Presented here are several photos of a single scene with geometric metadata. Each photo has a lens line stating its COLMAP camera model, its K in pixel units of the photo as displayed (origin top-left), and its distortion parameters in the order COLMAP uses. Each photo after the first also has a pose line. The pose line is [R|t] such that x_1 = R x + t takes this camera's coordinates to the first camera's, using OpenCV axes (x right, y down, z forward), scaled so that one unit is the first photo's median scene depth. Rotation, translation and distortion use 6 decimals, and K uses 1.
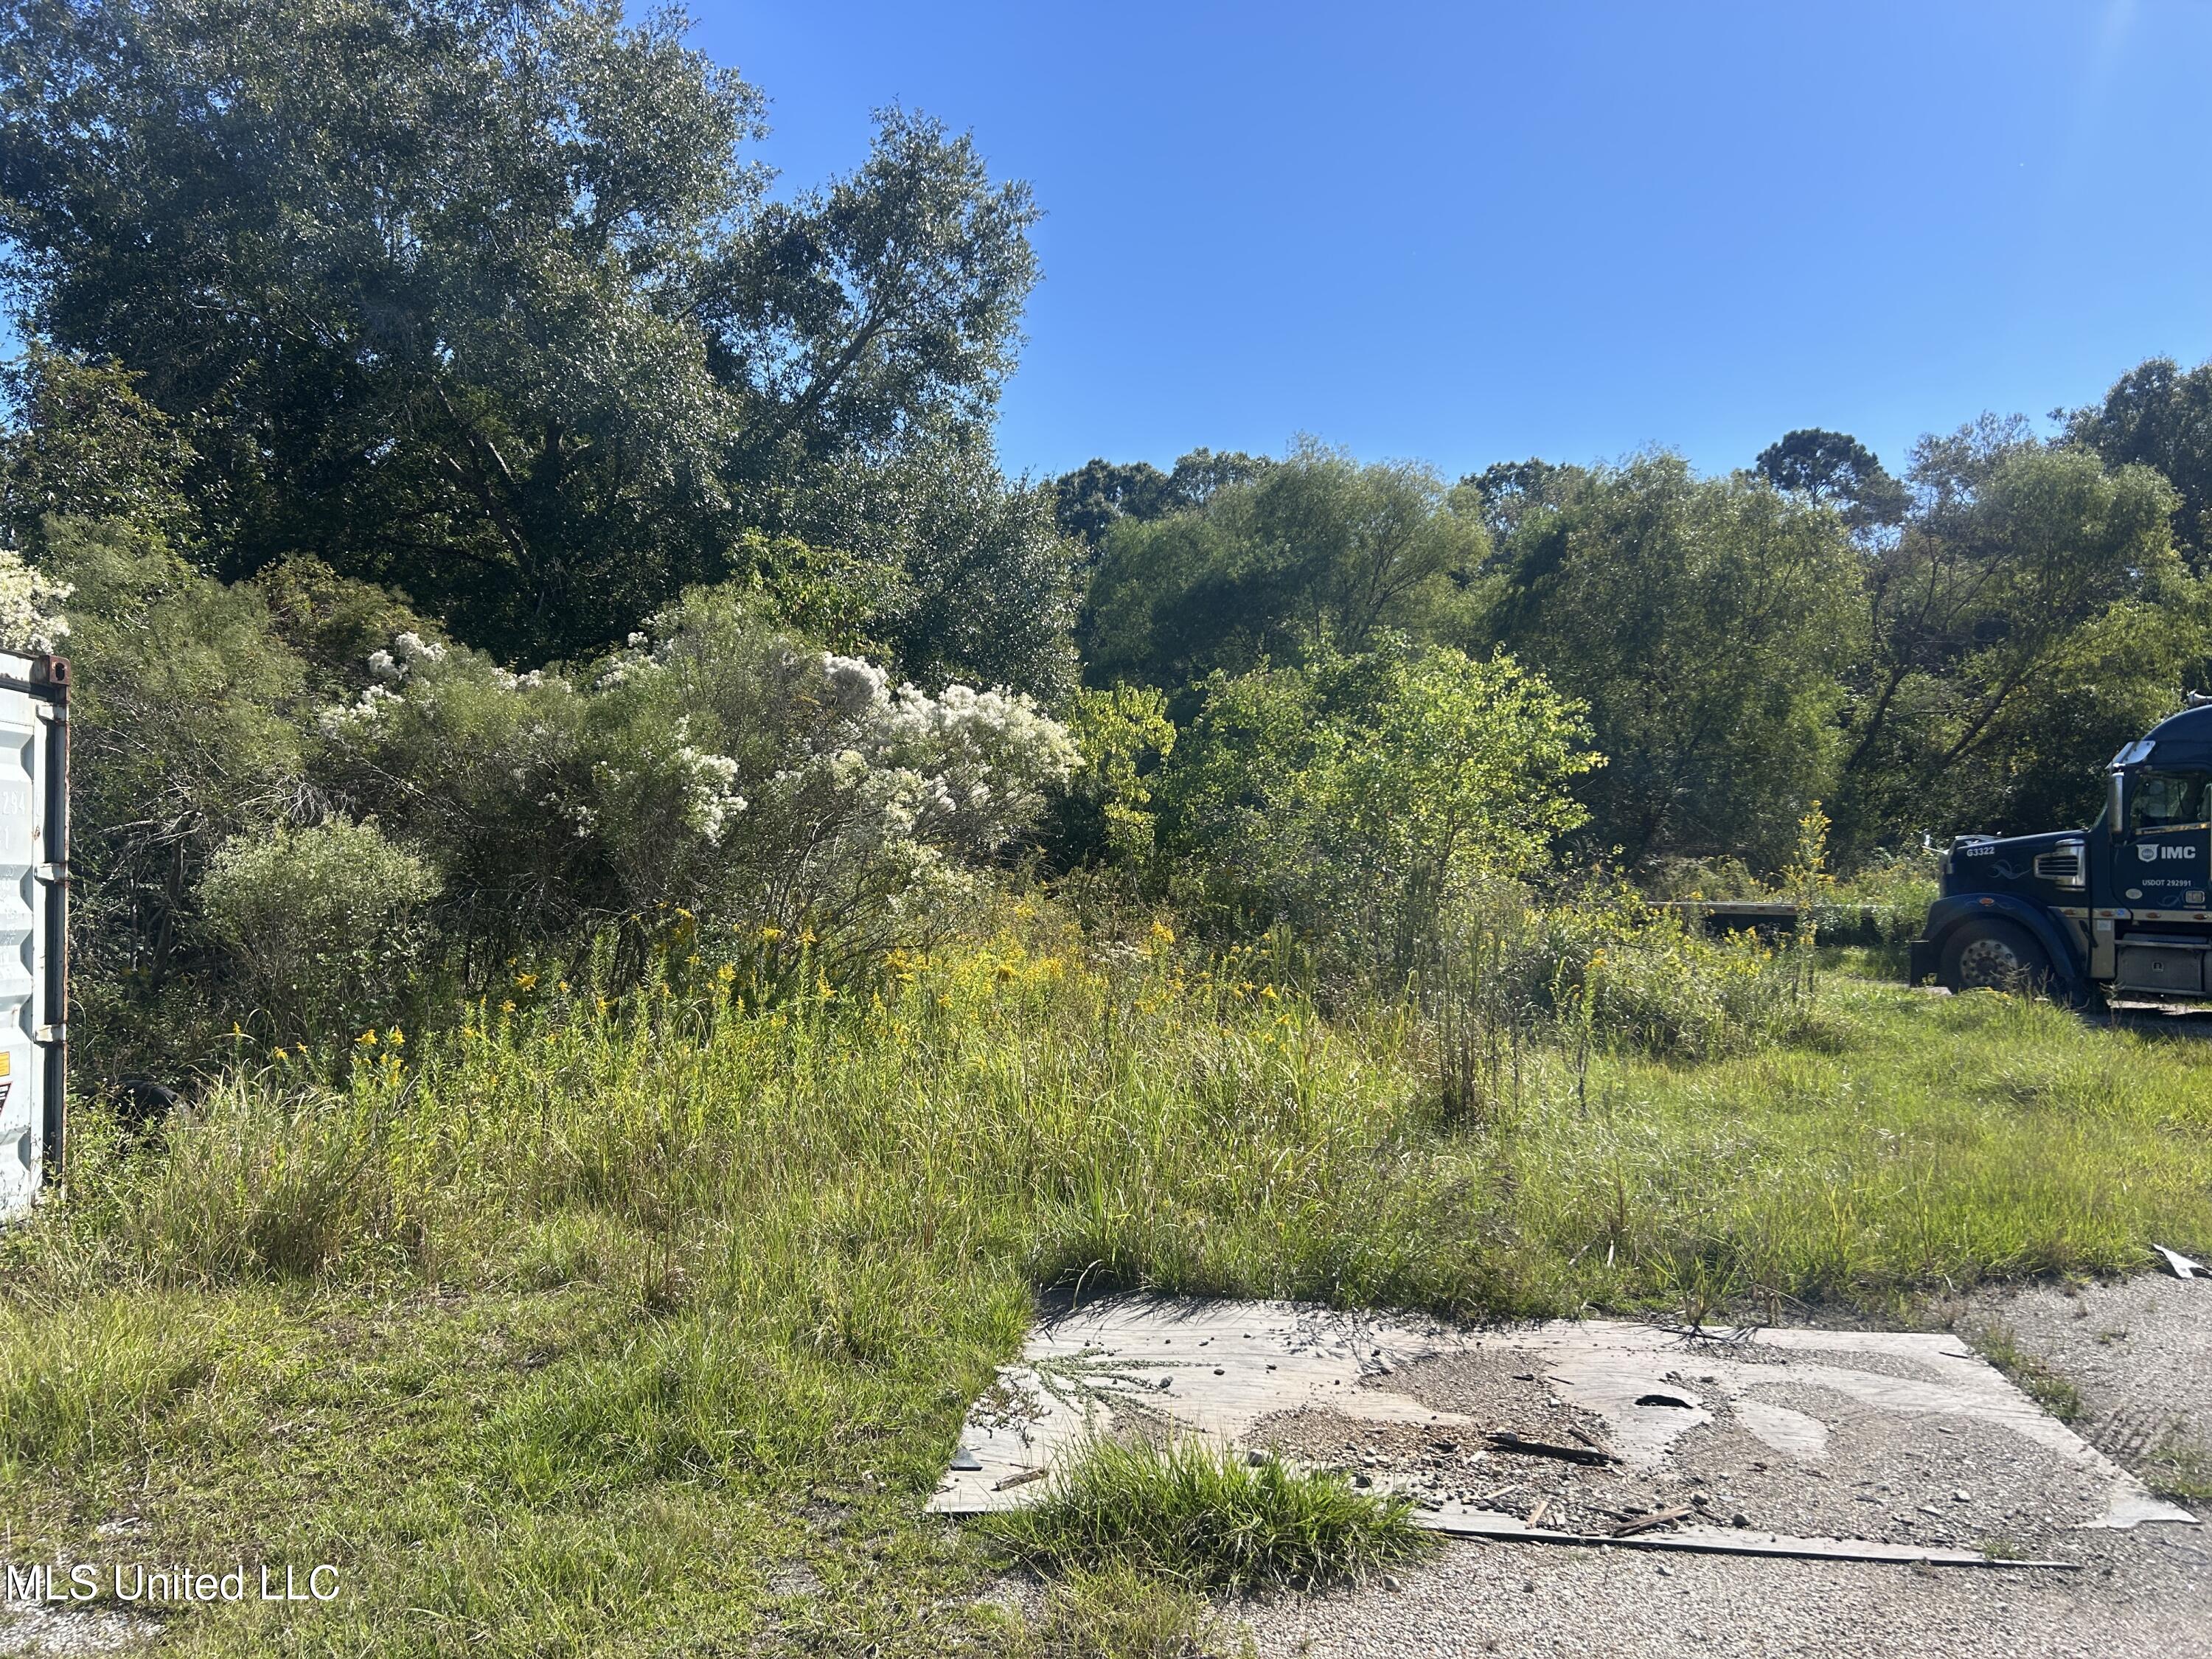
lens RADIAL K [[1644.7, 0, 1105.6], [0, 1644.7, 831.2], [0, 0, 1]] dist [0.051548, -0.063119]
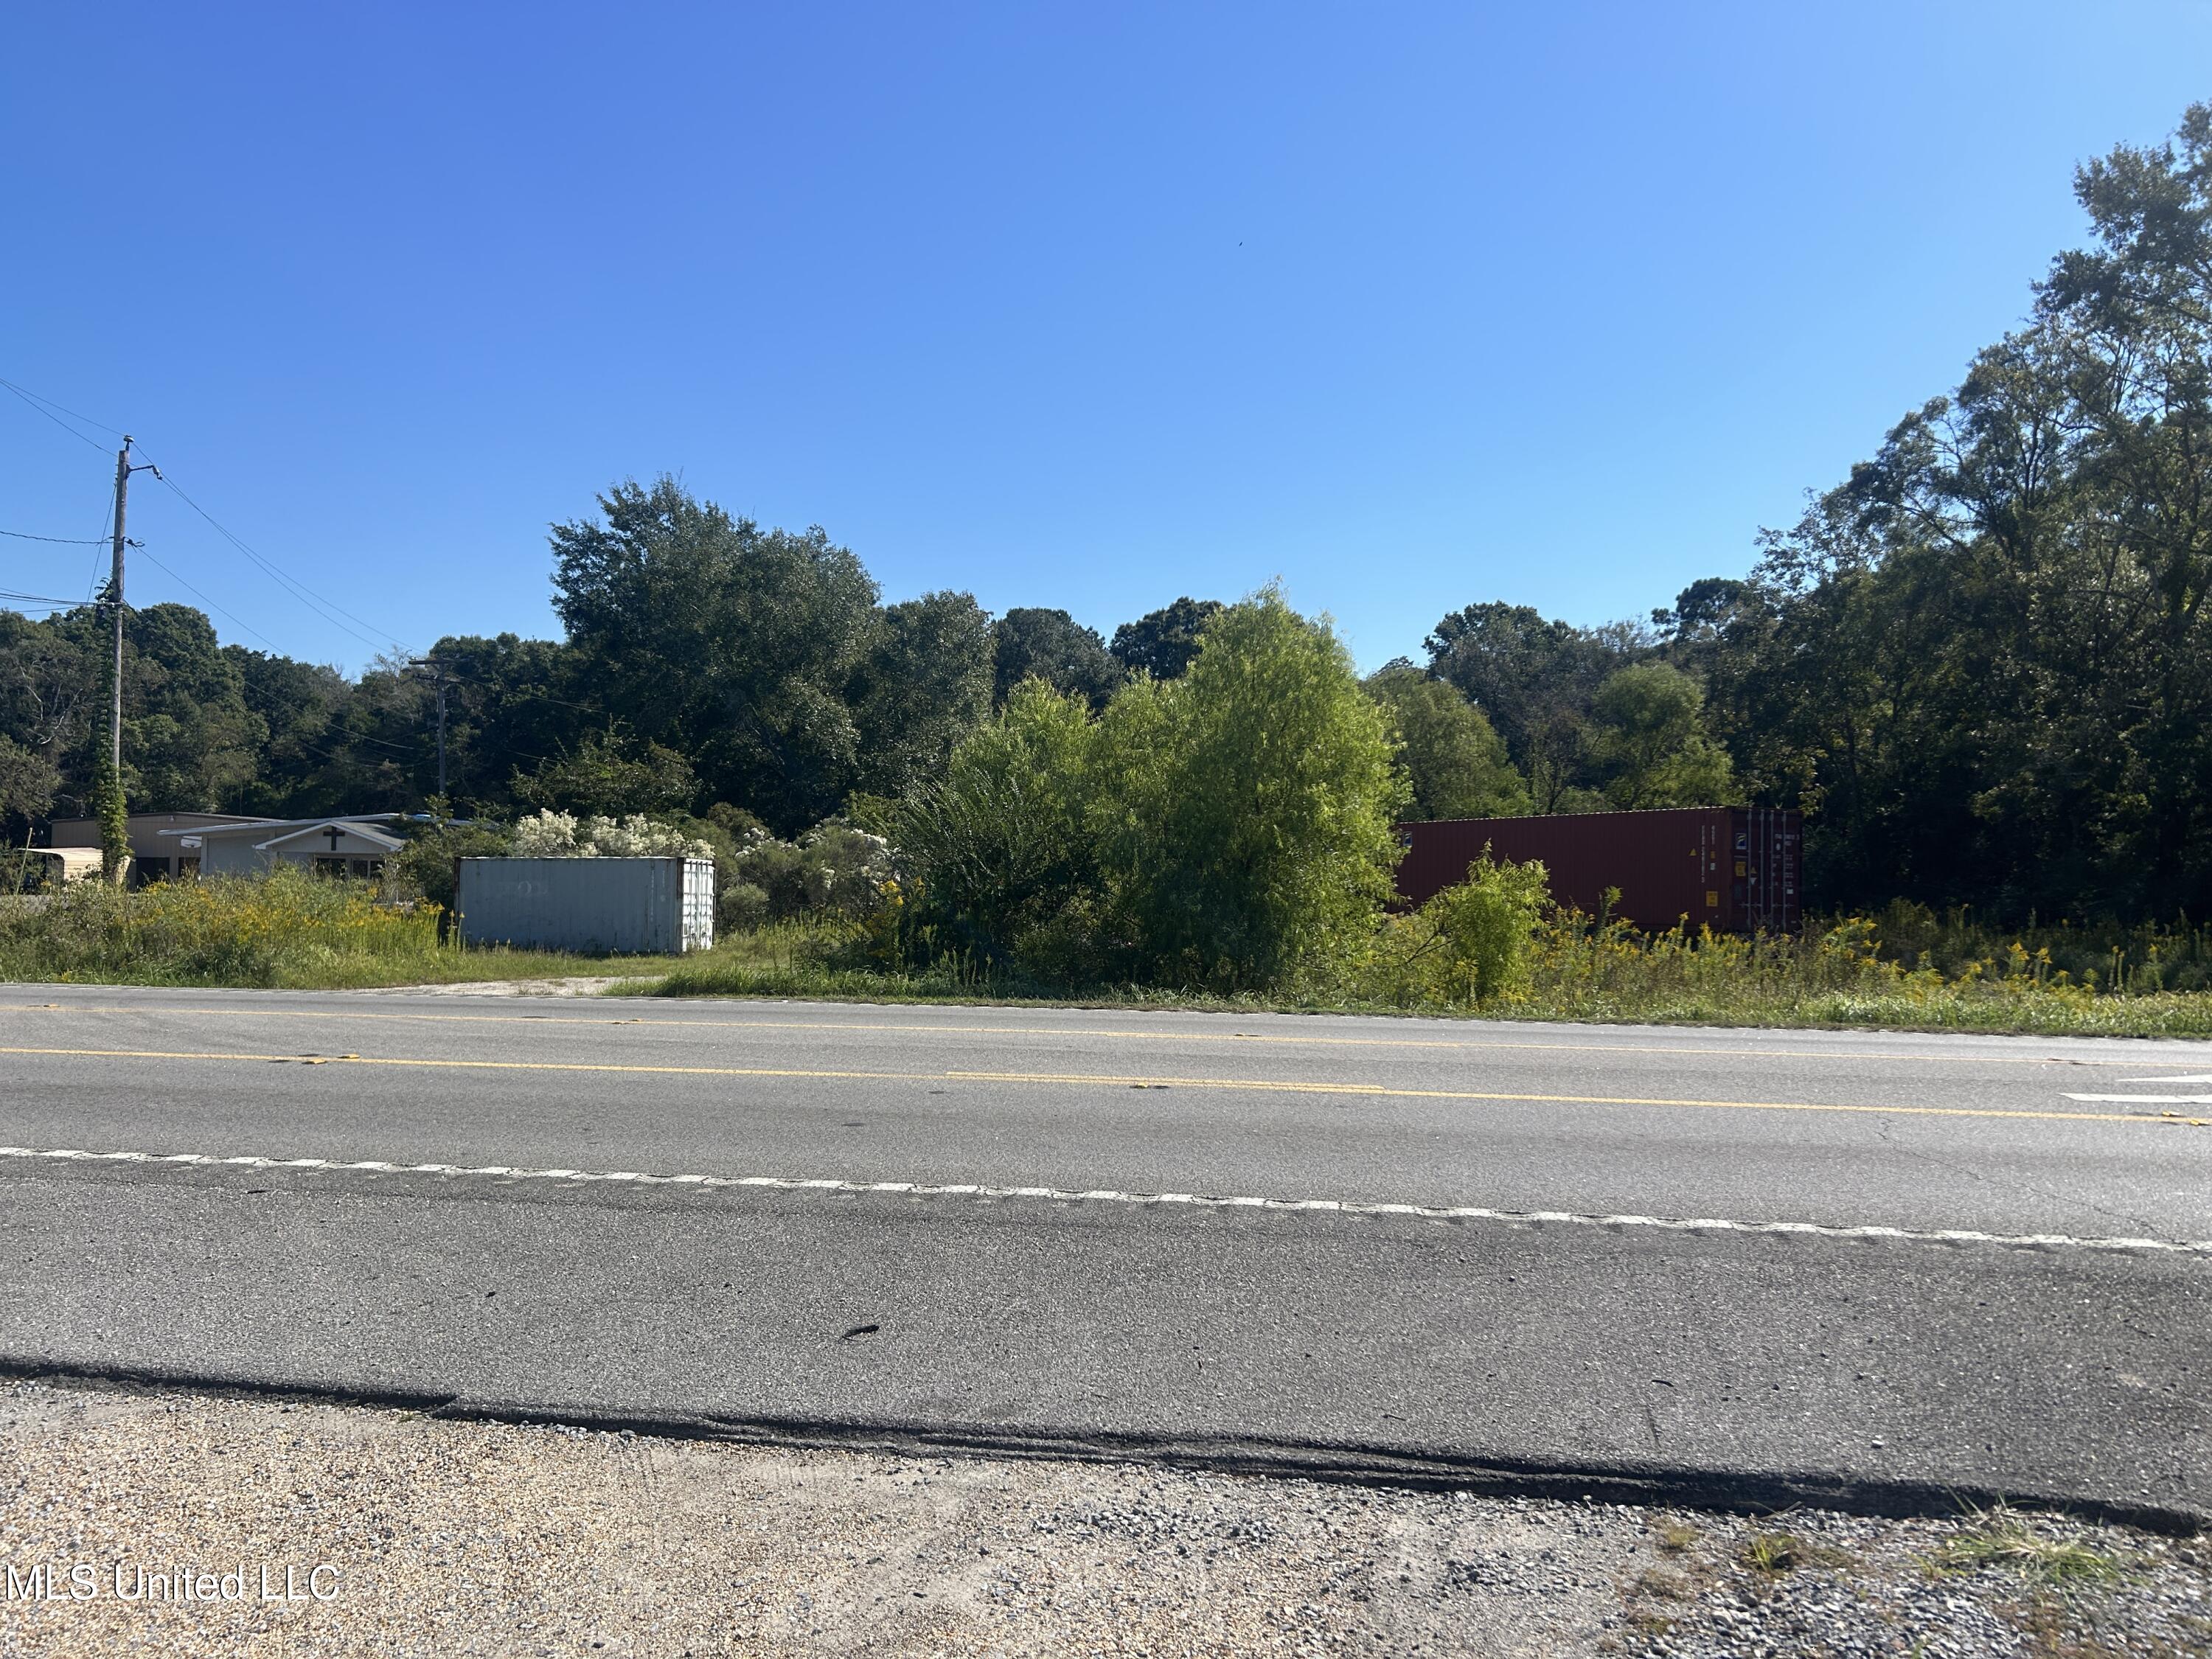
lens RADIAL K [[1644.7, 0, 1110.8], [0, 1644.7, 826.0], [0, 0, 1]] dist [0.051548, -0.063119]
pose [[0.991439, 0.008888, -0.130270, 0.878620], [-0.011962, 0.999668, -0.022832, -0.058757], [0.130024, 0.024195, 0.991216, -2.651496]]
